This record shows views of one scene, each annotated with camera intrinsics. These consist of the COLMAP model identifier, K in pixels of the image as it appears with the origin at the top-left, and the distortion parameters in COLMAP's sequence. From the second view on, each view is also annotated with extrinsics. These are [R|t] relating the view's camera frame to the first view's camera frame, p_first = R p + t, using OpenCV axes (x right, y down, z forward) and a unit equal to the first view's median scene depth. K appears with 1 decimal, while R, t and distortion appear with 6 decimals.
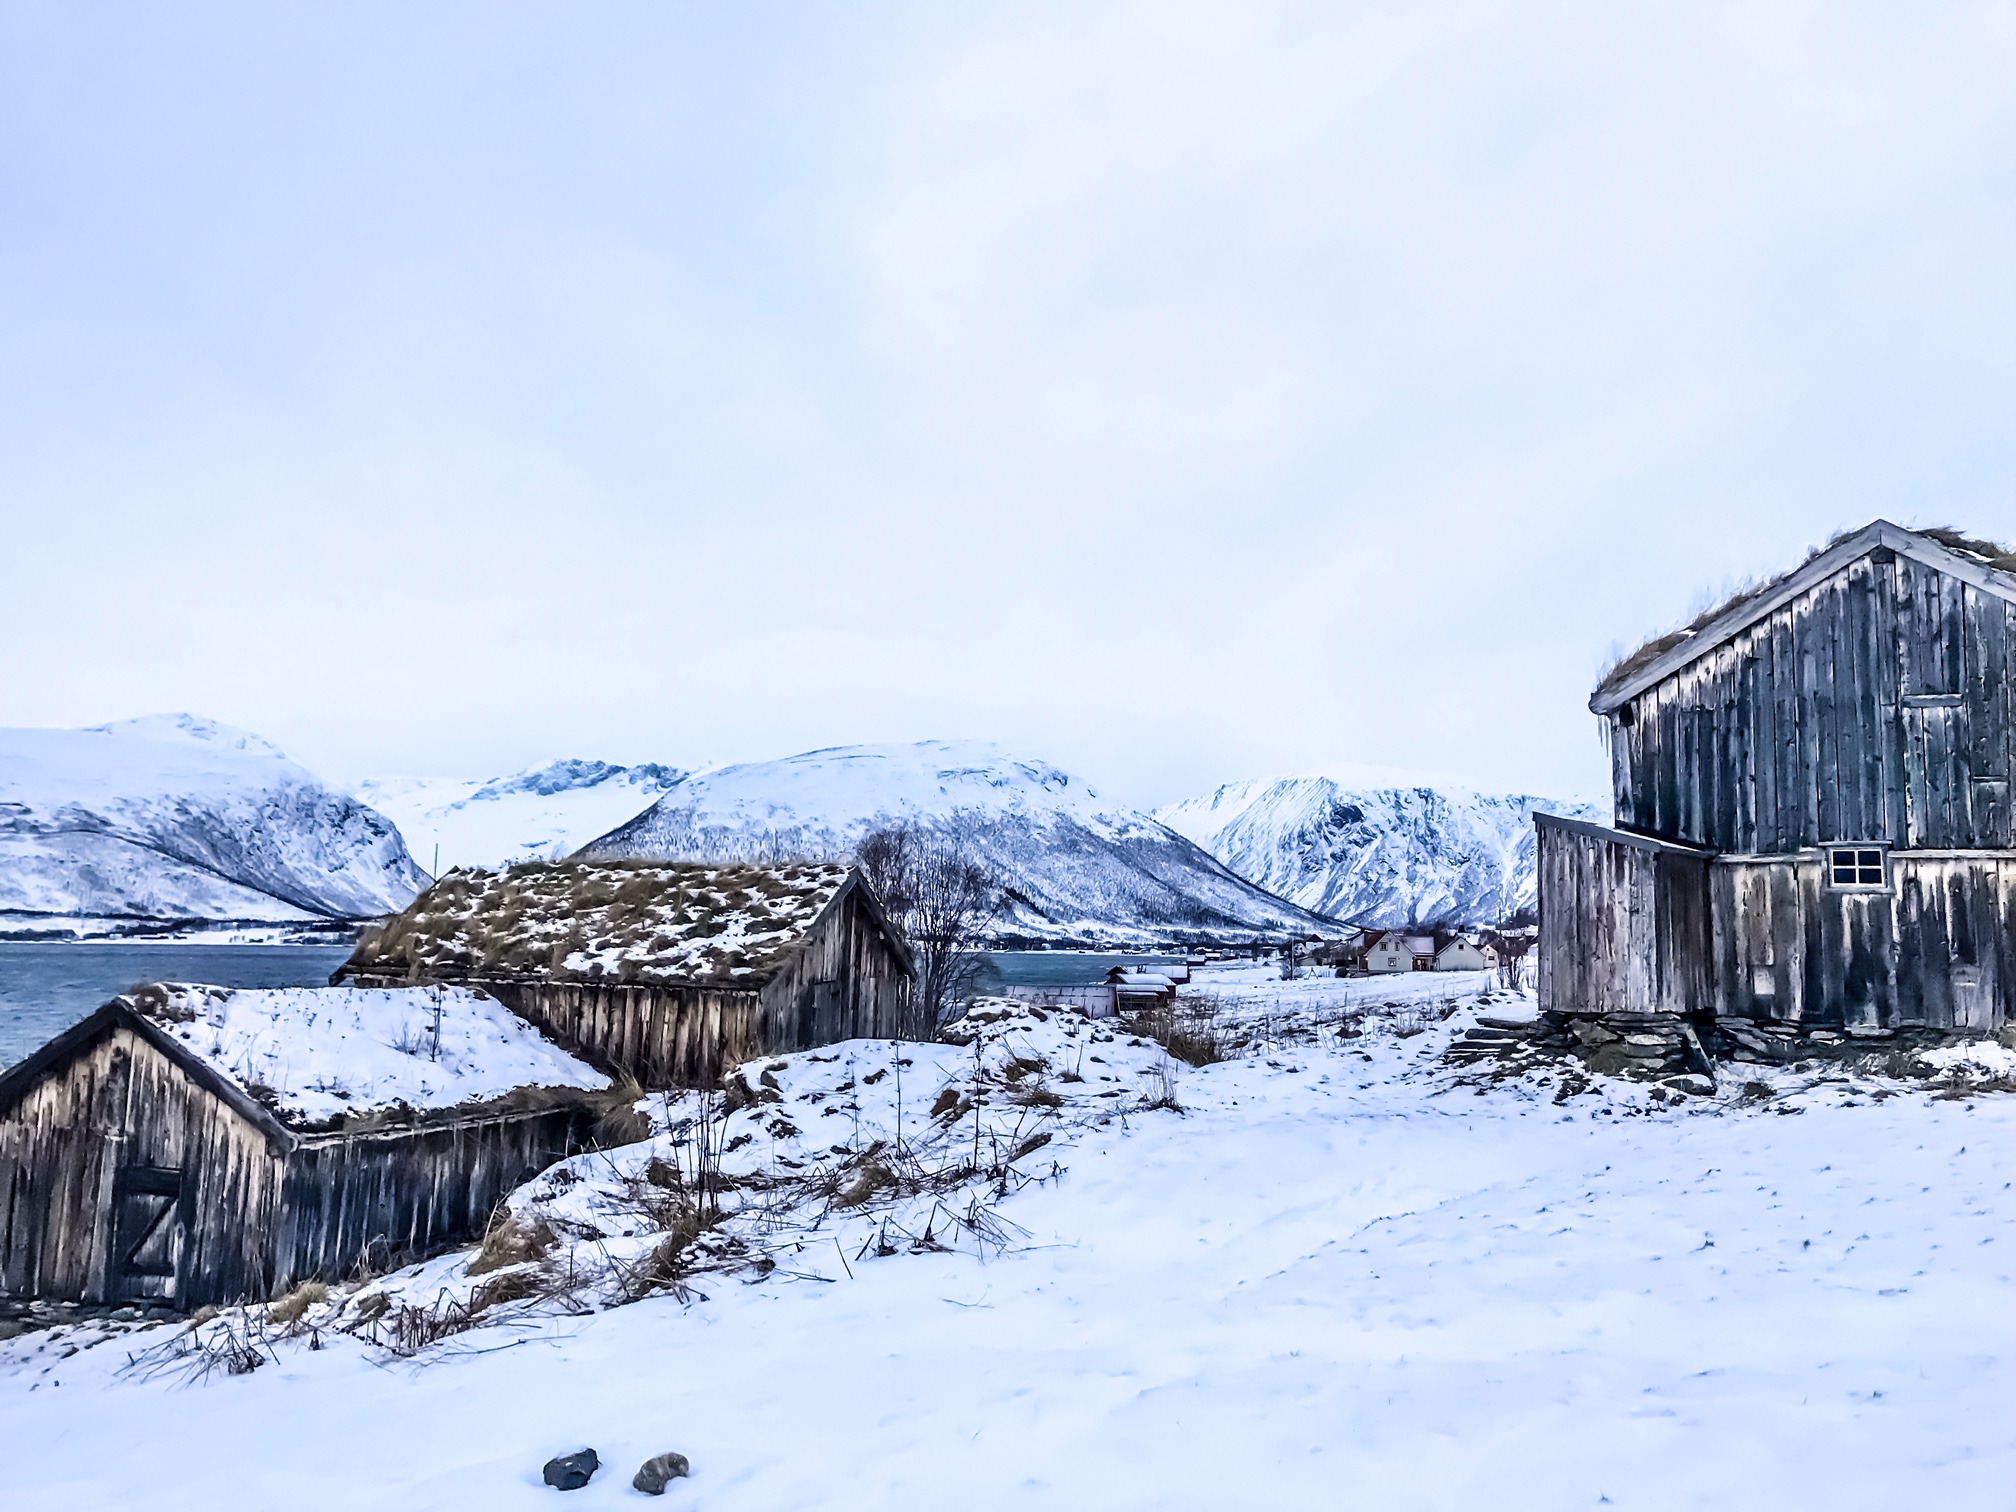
lens RADIAL K [[1678.0, 0, 1004.8], [0, 1678.0, 744.2], [0, 0, 1]] dist [0.061297, -0.062255]
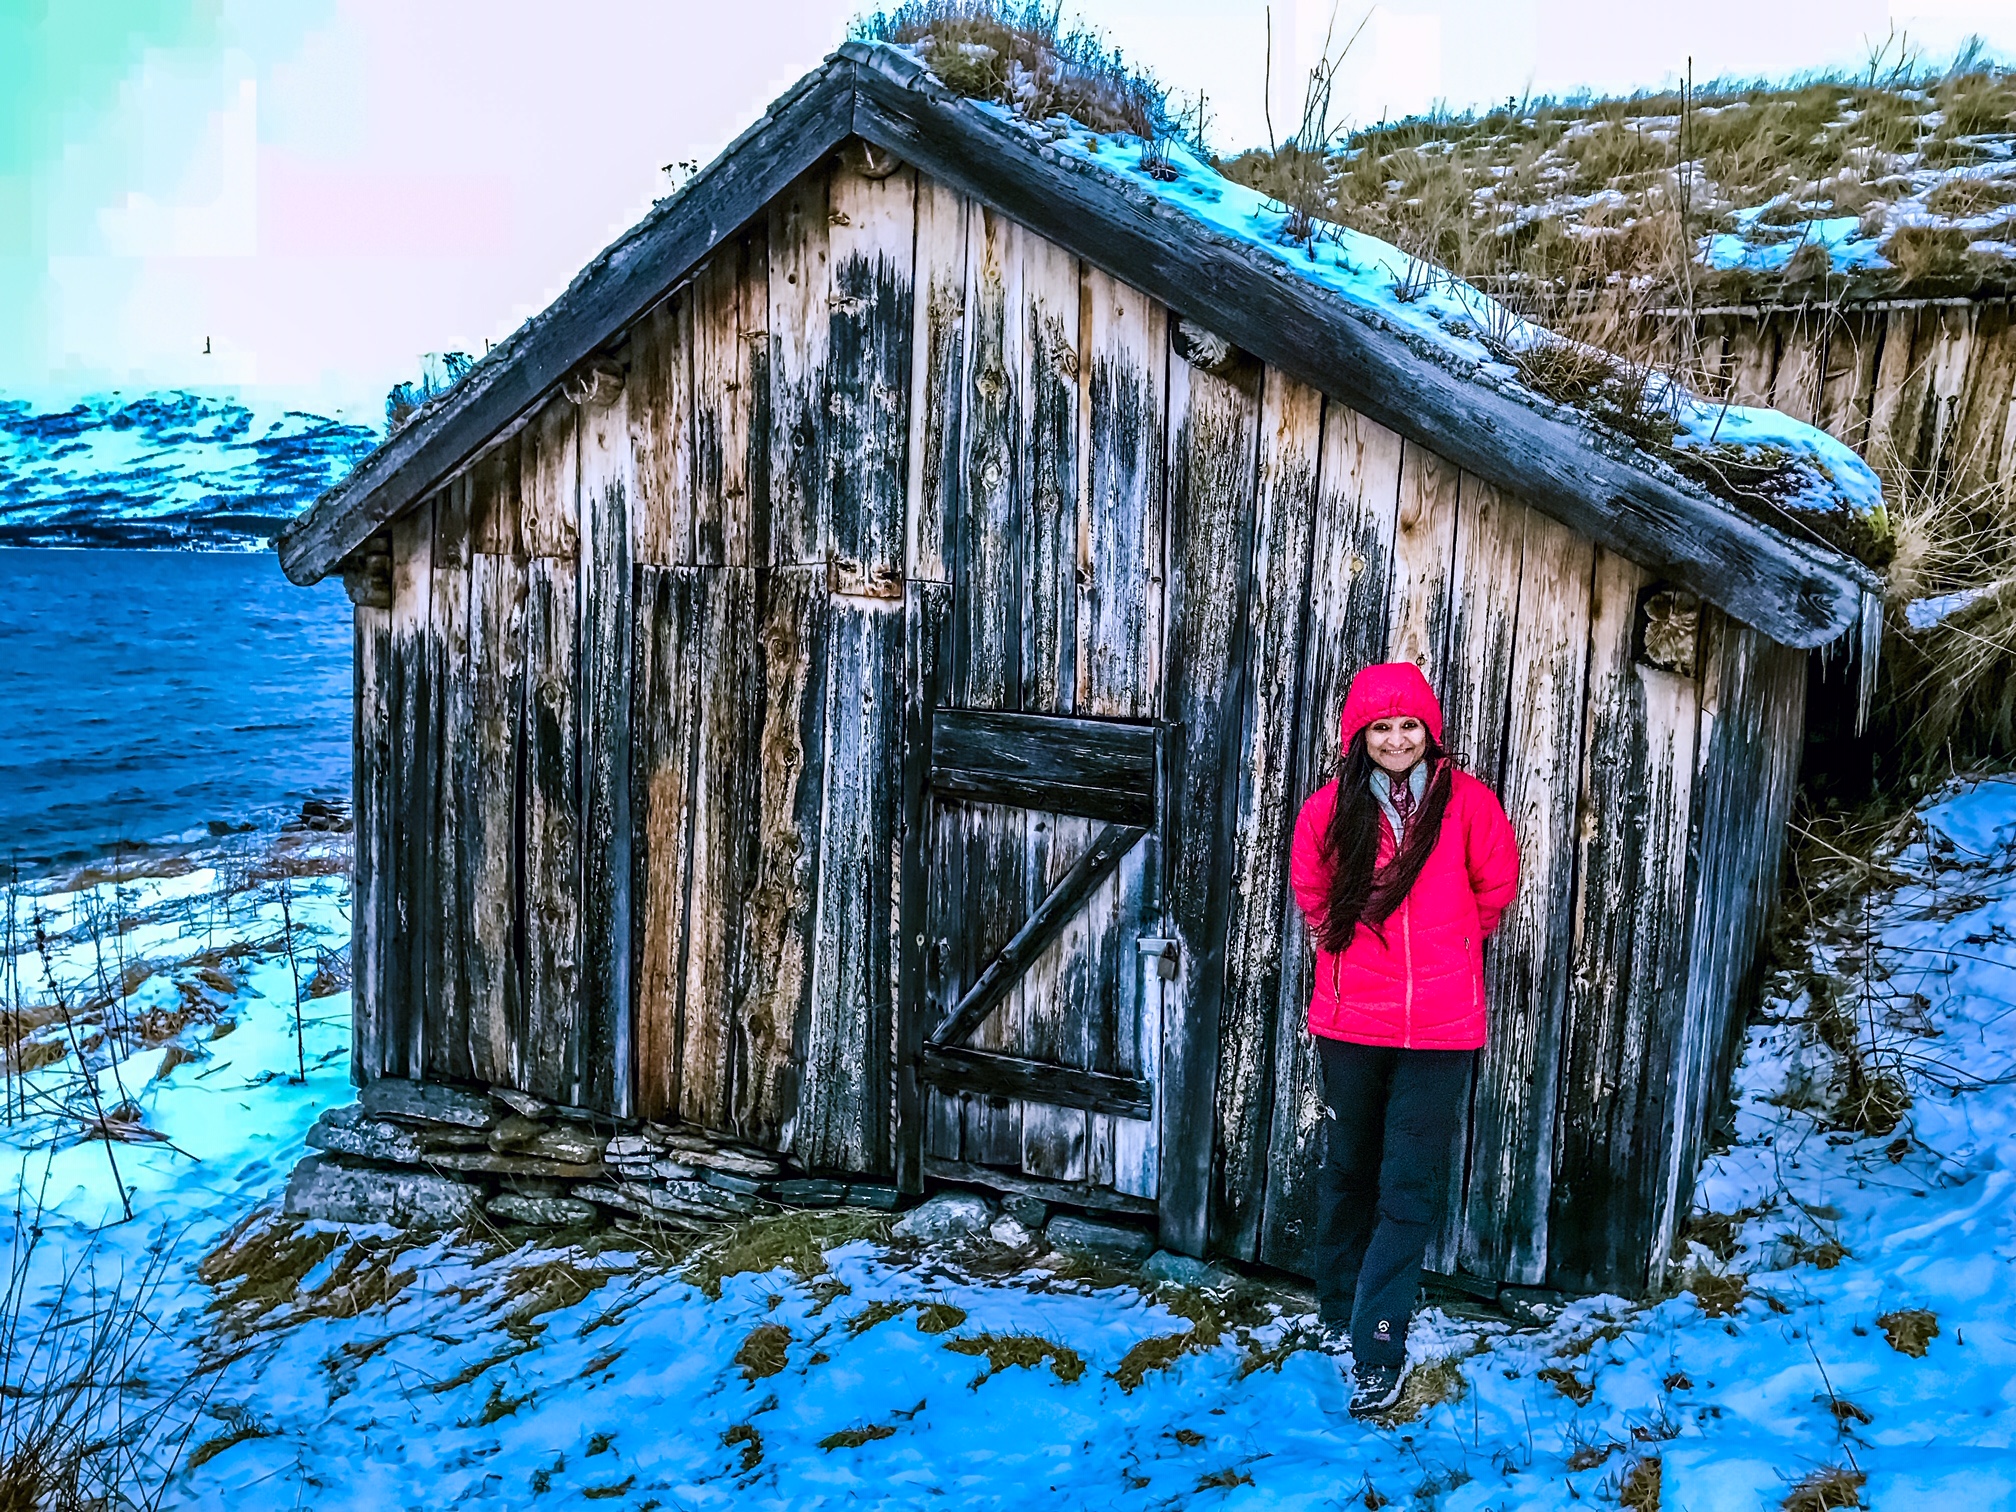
lens RADIAL K [[1678.0, 0, 1010.8], [0, 1678.0, 752.6], [0, 0, 1]] dist [0.061297, -0.062255]
pose [[0.986559, 0.021612, -0.161973, -0.458881], [0.016045, 0.973614, 0.227637, 0.195101], [0.162619, -0.227177, 0.960180, 0.745661]]
